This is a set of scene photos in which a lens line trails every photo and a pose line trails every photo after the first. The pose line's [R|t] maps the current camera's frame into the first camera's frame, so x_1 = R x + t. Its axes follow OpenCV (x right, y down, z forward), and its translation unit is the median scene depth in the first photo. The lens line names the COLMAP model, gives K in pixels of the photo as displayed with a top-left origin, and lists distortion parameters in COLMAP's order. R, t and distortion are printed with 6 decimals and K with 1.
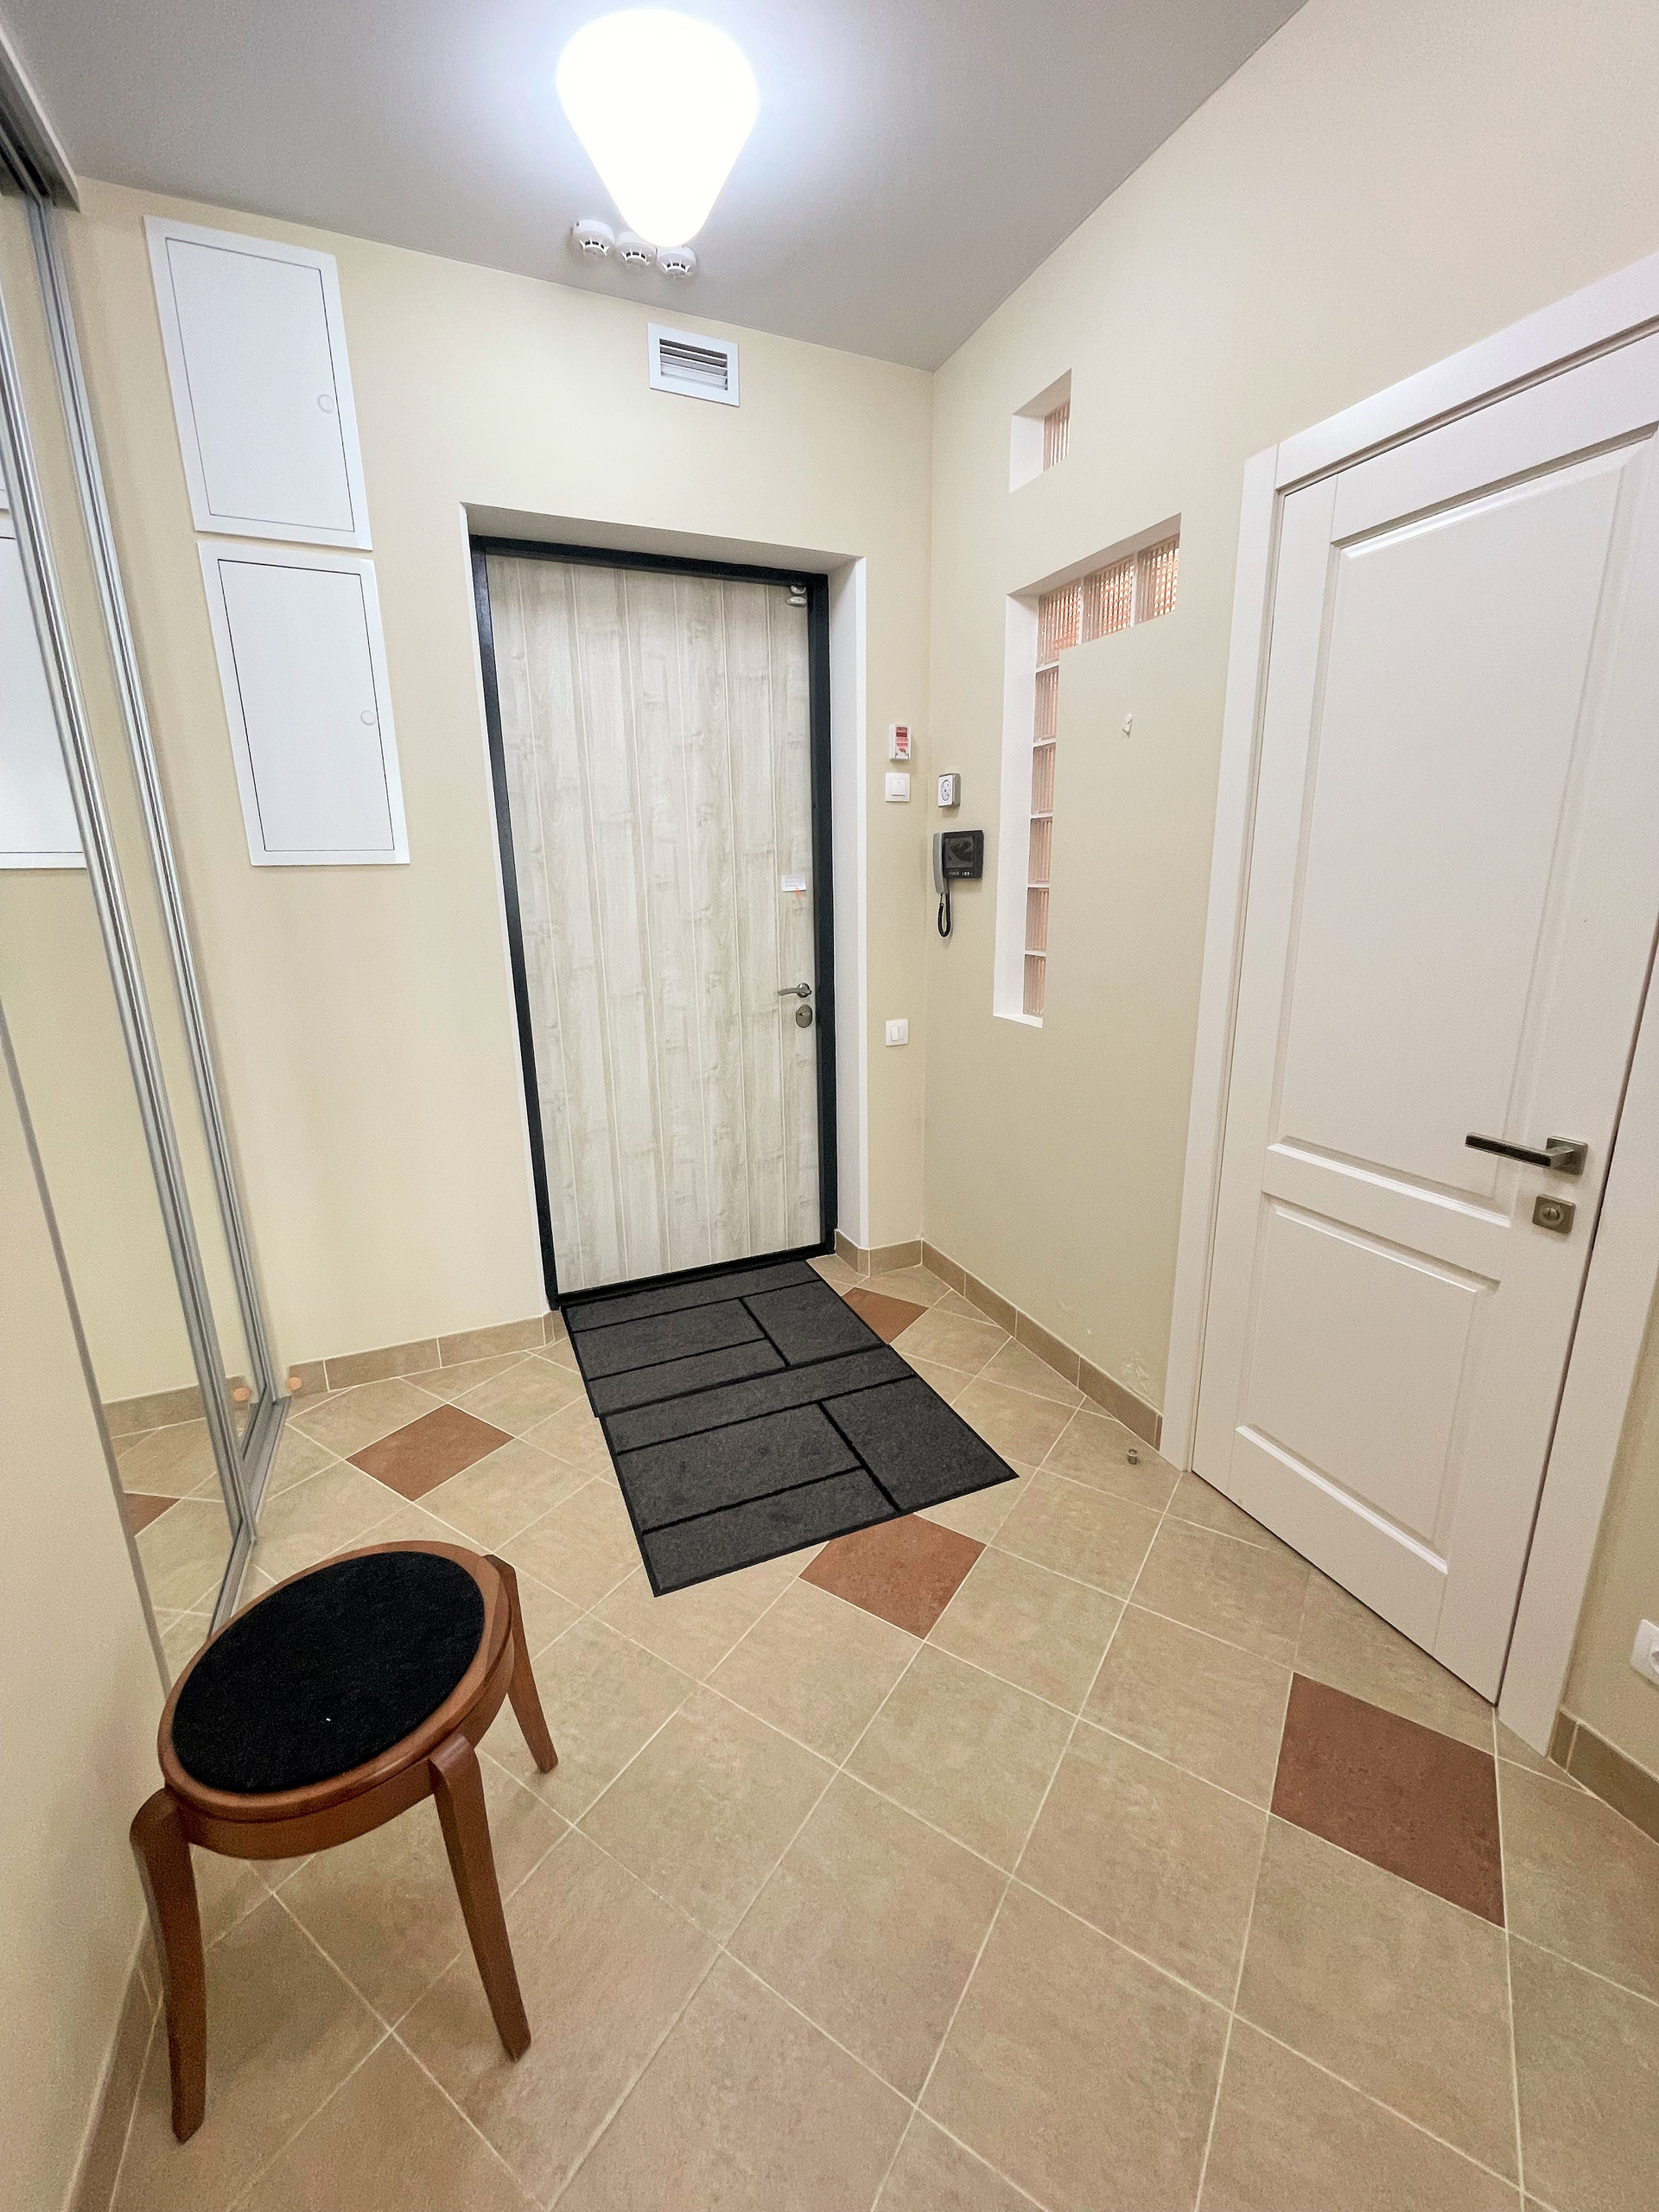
lens RADIAL K [[893.8, 0, 833.6], [0, 893.8, 1097.7], [0, 0, 1]] dist [-0.007350, 0.000325]
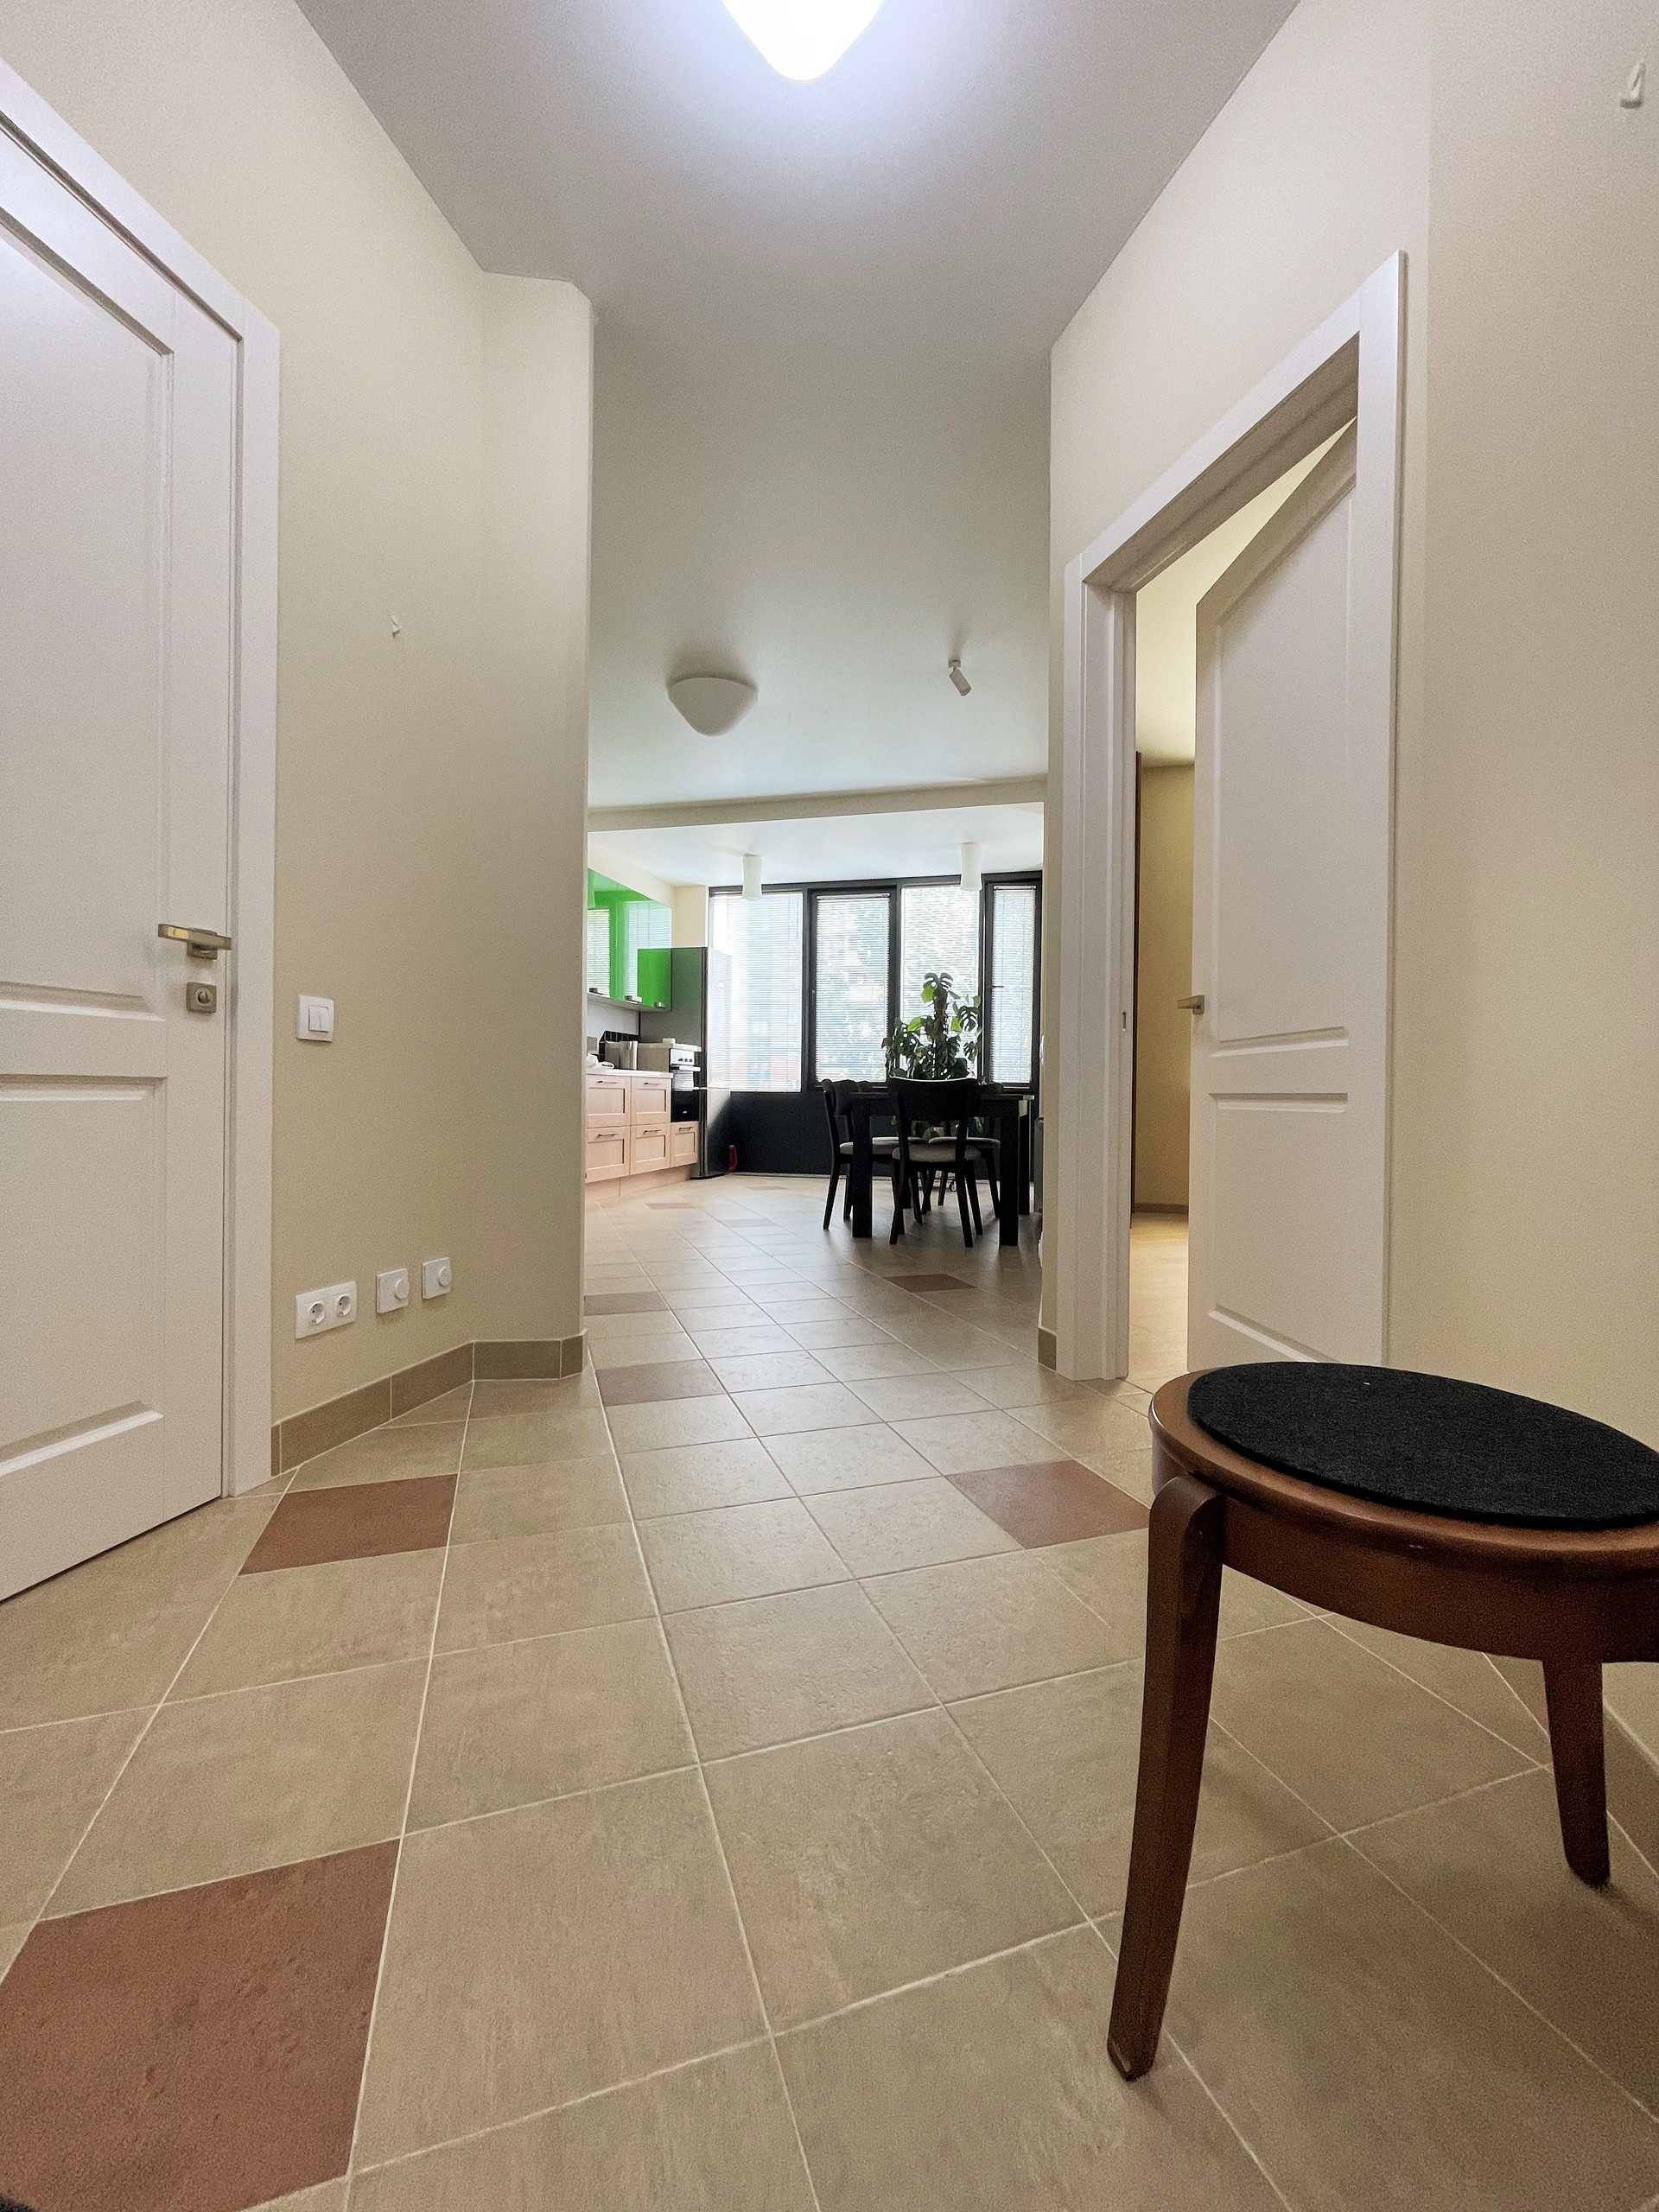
lens RADIAL K [[896.0, 0, 831.0], [0, 896.0, 1097.3], [0, 0, 1]] dist [-0.005609, -0.000408]
pose [[-0.791304, 0.004613, 0.611406, -0.260357], [0.151018, 0.970464, 0.188131, 0.079917], [-0.592479, 0.241202, -0.768629, 0.713106]]
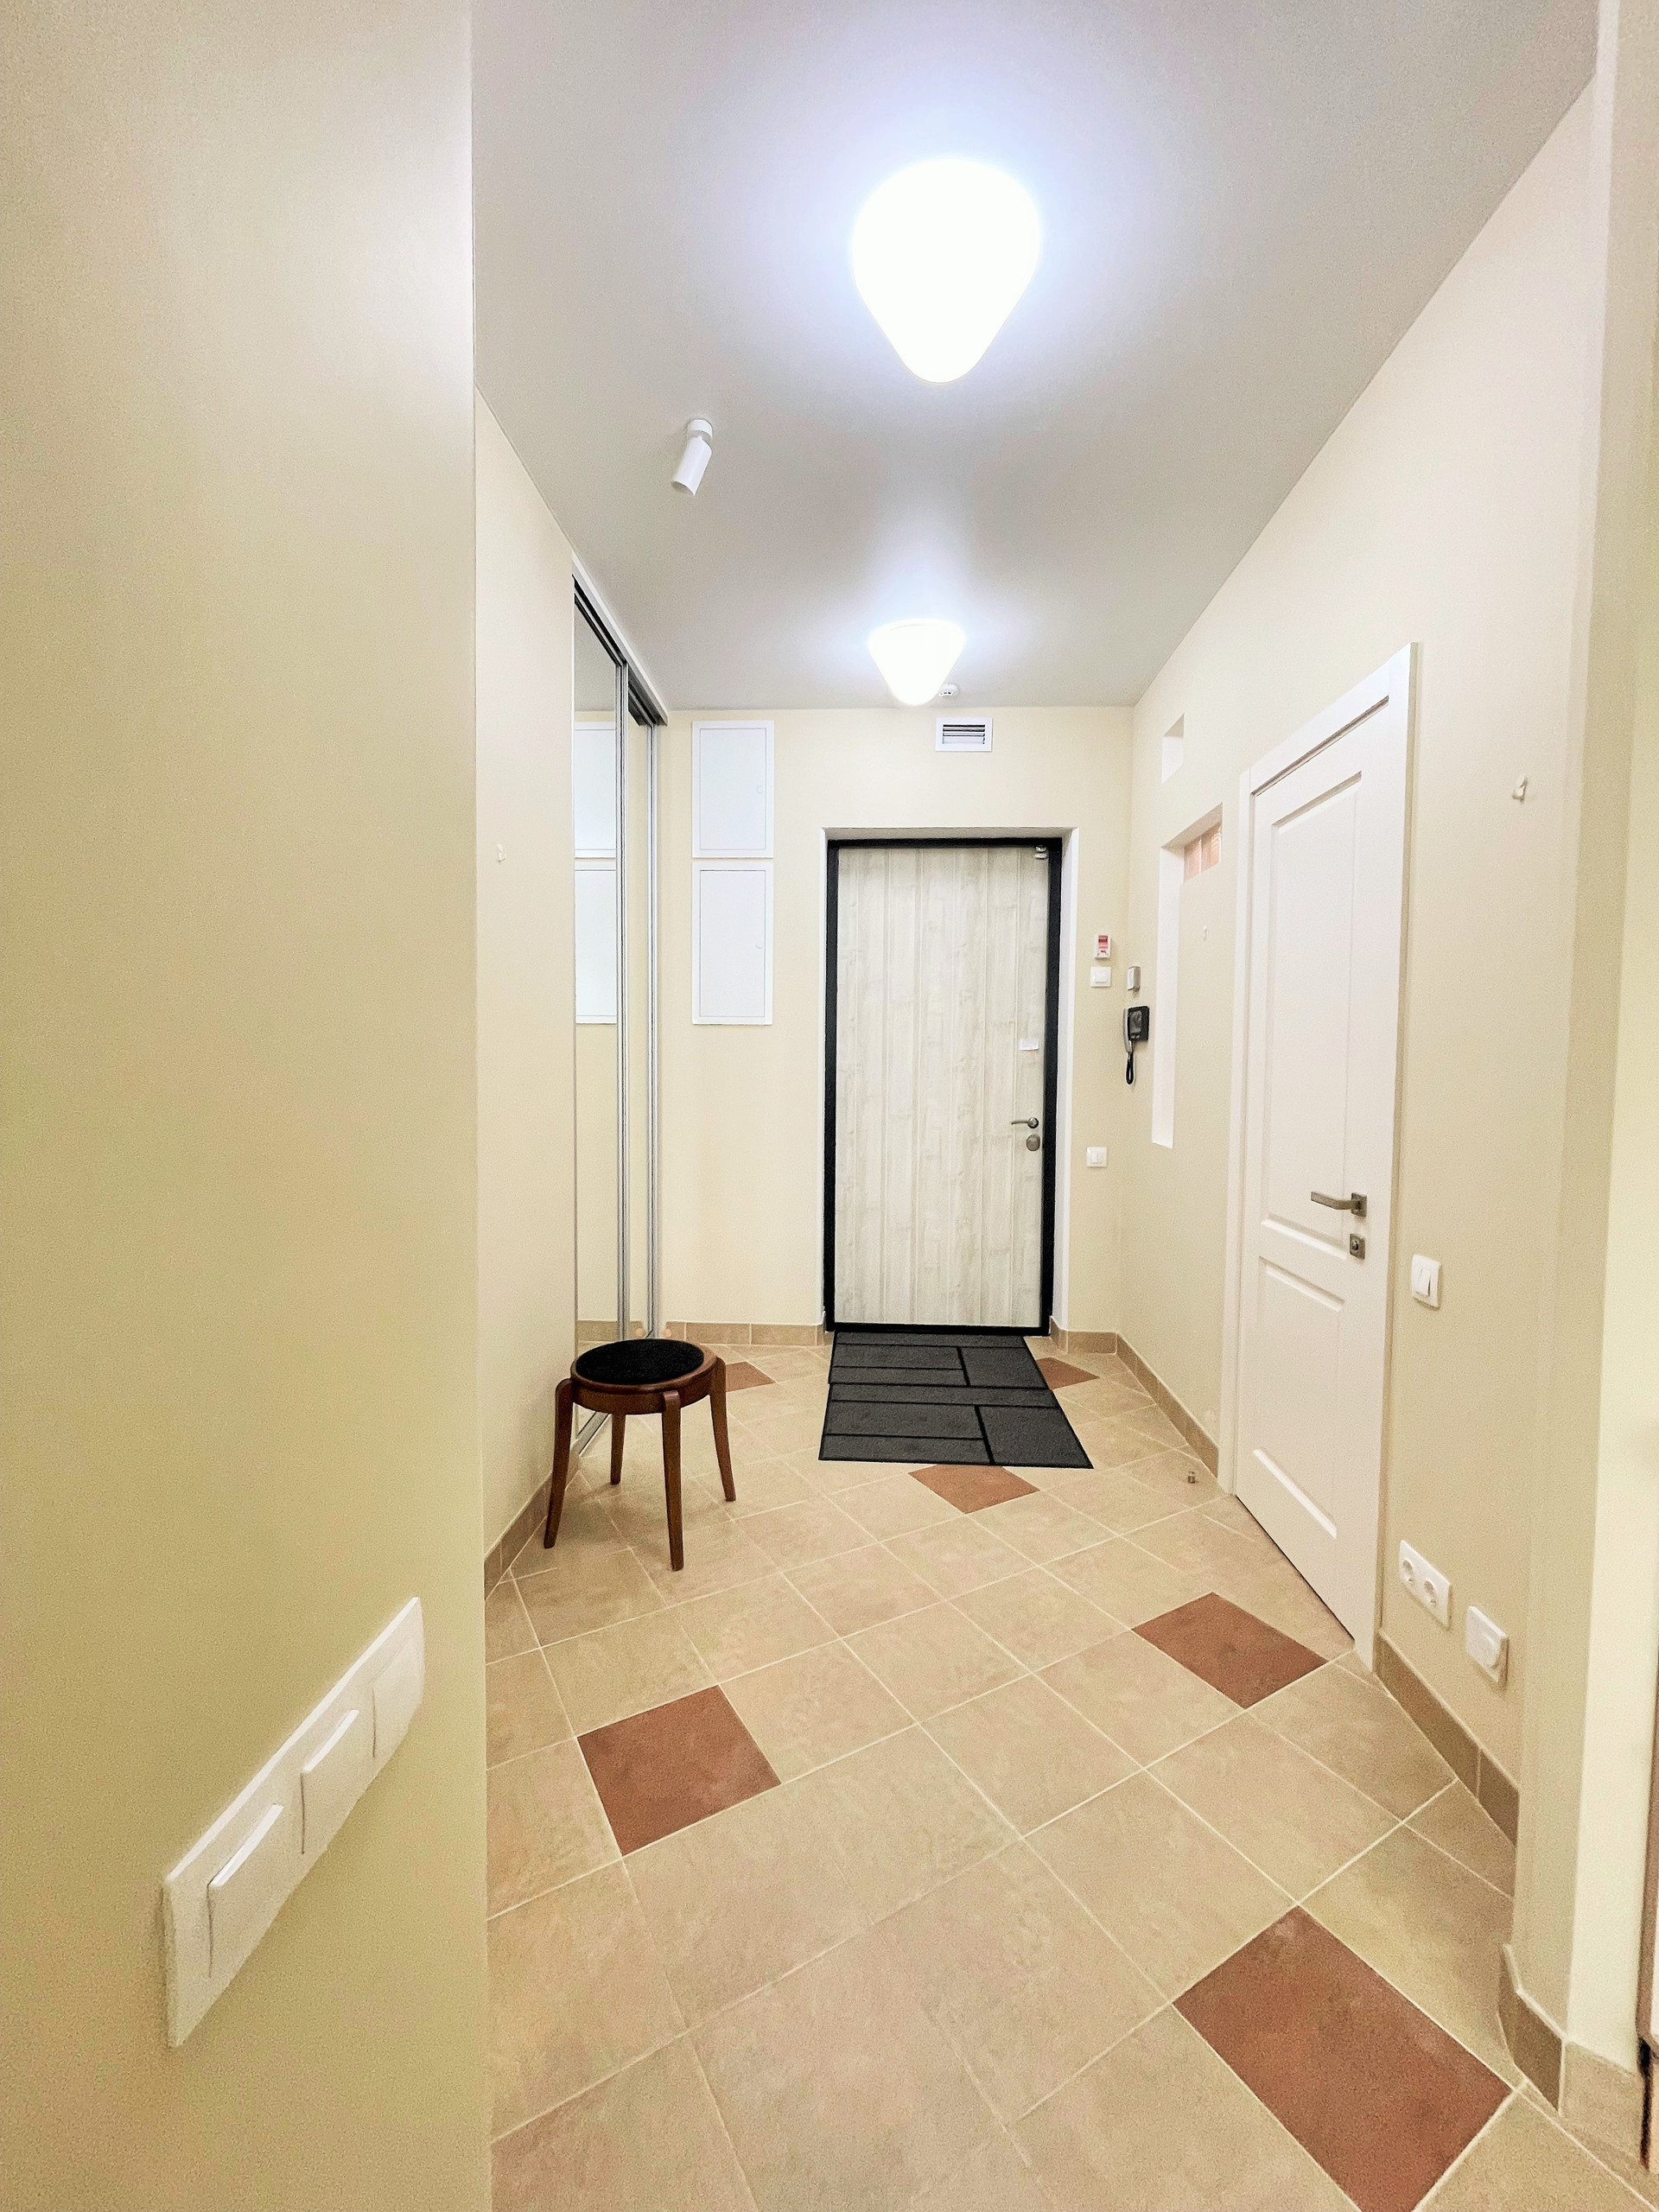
lens RADIAL K [[893.8, 0, 833.6], [0, 893.8, 1097.7], [0, 0, 1]] dist [-0.007350, 0.000325]
pose [[0.894290, 0.042706, -0.445446, 0.339828], [-0.132089, 0.976274, -0.171586, 0.129220], [0.427550, 0.212286, 0.878713, -0.358690]]
